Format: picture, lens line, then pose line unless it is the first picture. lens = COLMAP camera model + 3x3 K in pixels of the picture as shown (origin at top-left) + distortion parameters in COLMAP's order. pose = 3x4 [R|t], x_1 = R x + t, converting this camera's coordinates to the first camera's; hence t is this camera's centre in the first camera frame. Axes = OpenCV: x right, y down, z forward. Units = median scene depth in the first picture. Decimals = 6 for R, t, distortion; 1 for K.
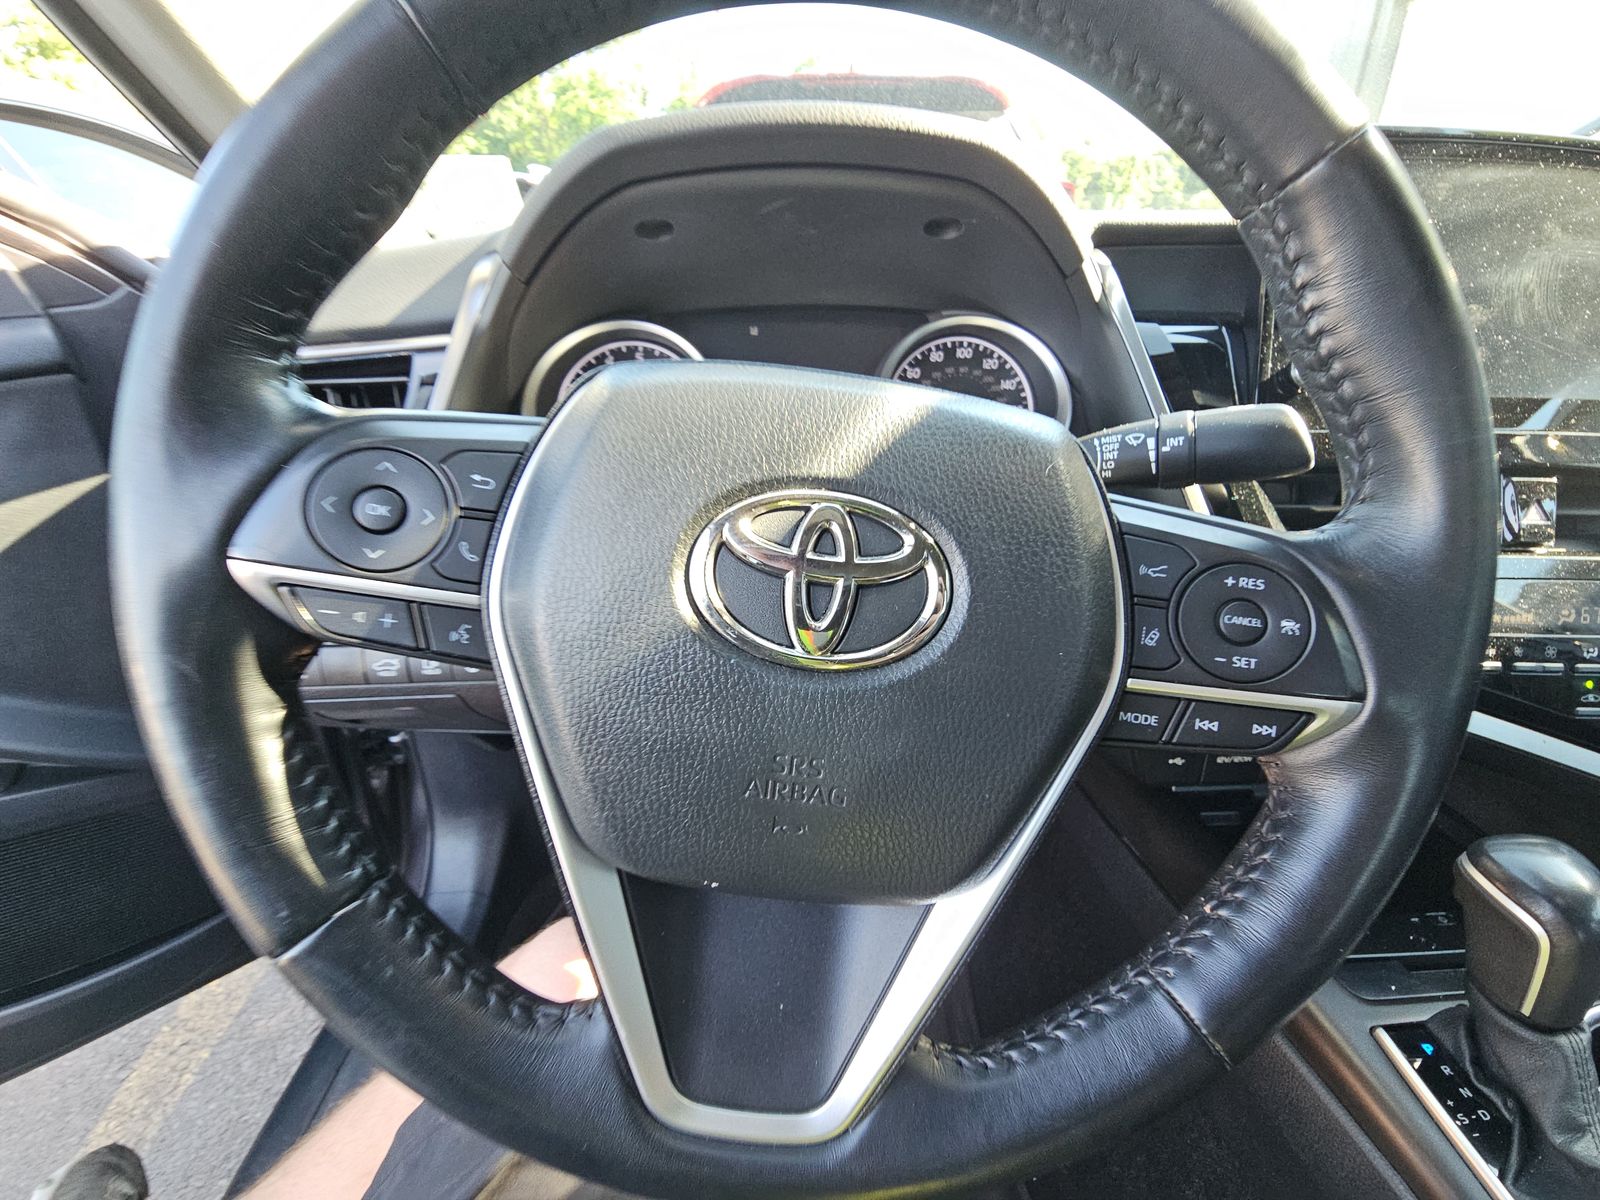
lens RADIAL K [[693.1, 0, 825.4], [0, 693.1, 600.0], [0, 0, 1]] dist [0.030539, -0.020530]
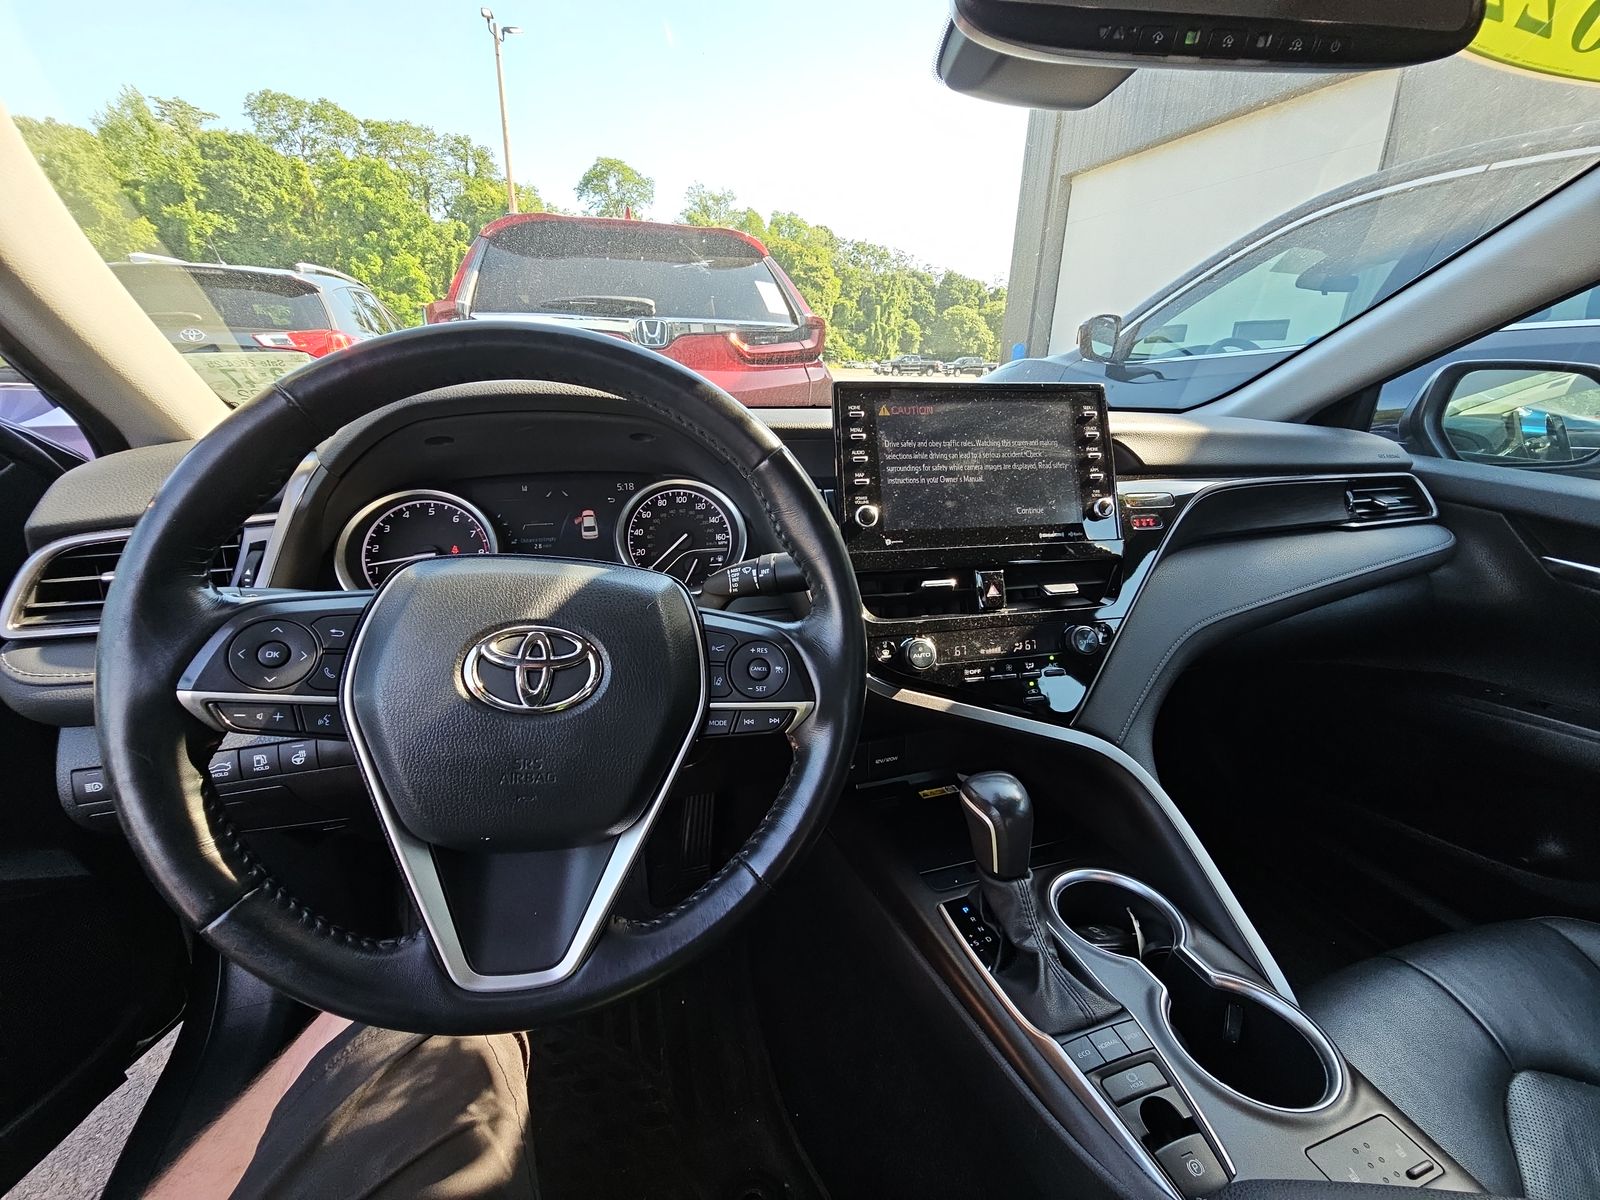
lens RADIAL K [[693.1, 0, 825.4], [0, 693.1, 600.0], [0, 0, 1]] dist [0.030539, -0.020530]
pose [[0.966370, -0.072978, 0.246583, 0.275384], [0.099294, 0.990415, -0.096017, 0.042590], [-0.237213, 0.117272, 0.964353, -1.006724]]
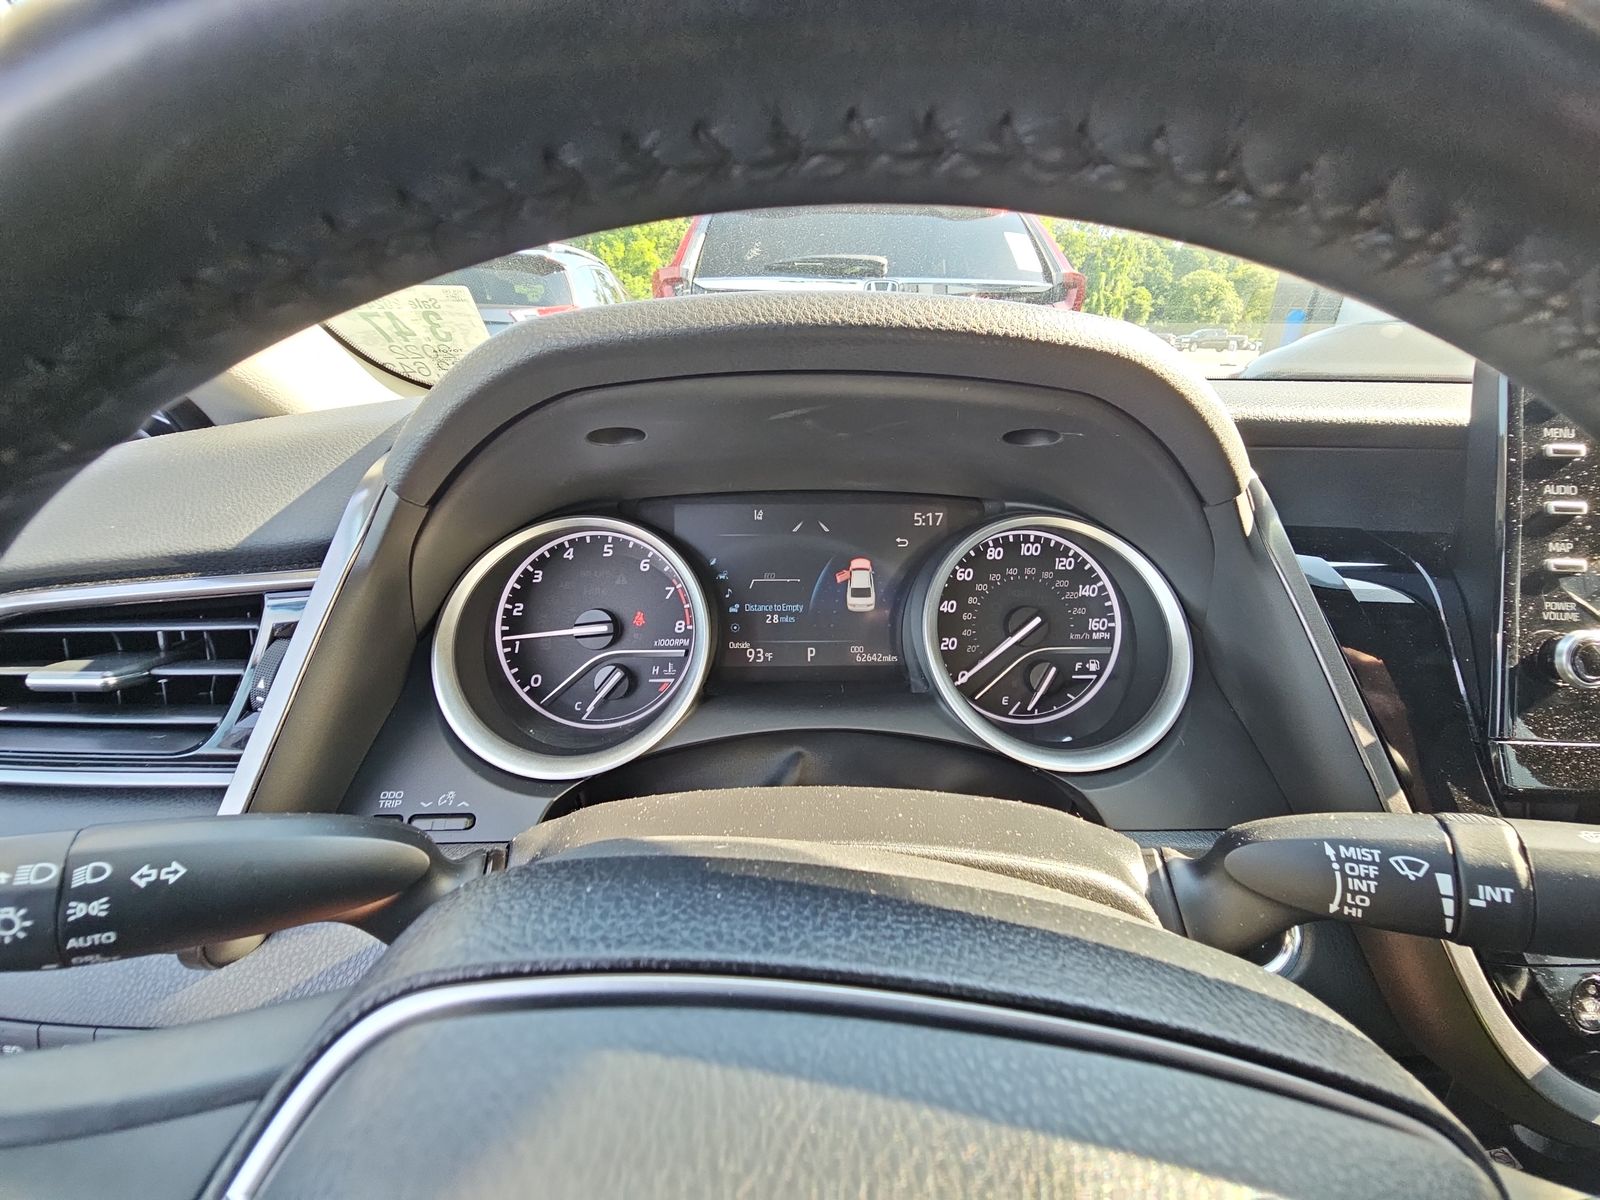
lens RADIAL K [[693.1, 0, 825.4], [0, 693.1, 600.0], [0, 0, 1]] dist [0.030539, -0.020530]
pose [[0.999923, 0.011943, -0.003480, -0.051500], [-0.012175, 0.996977, -0.076743, -0.554832], [0.002553, 0.076780, 0.997045, 0.565988]]
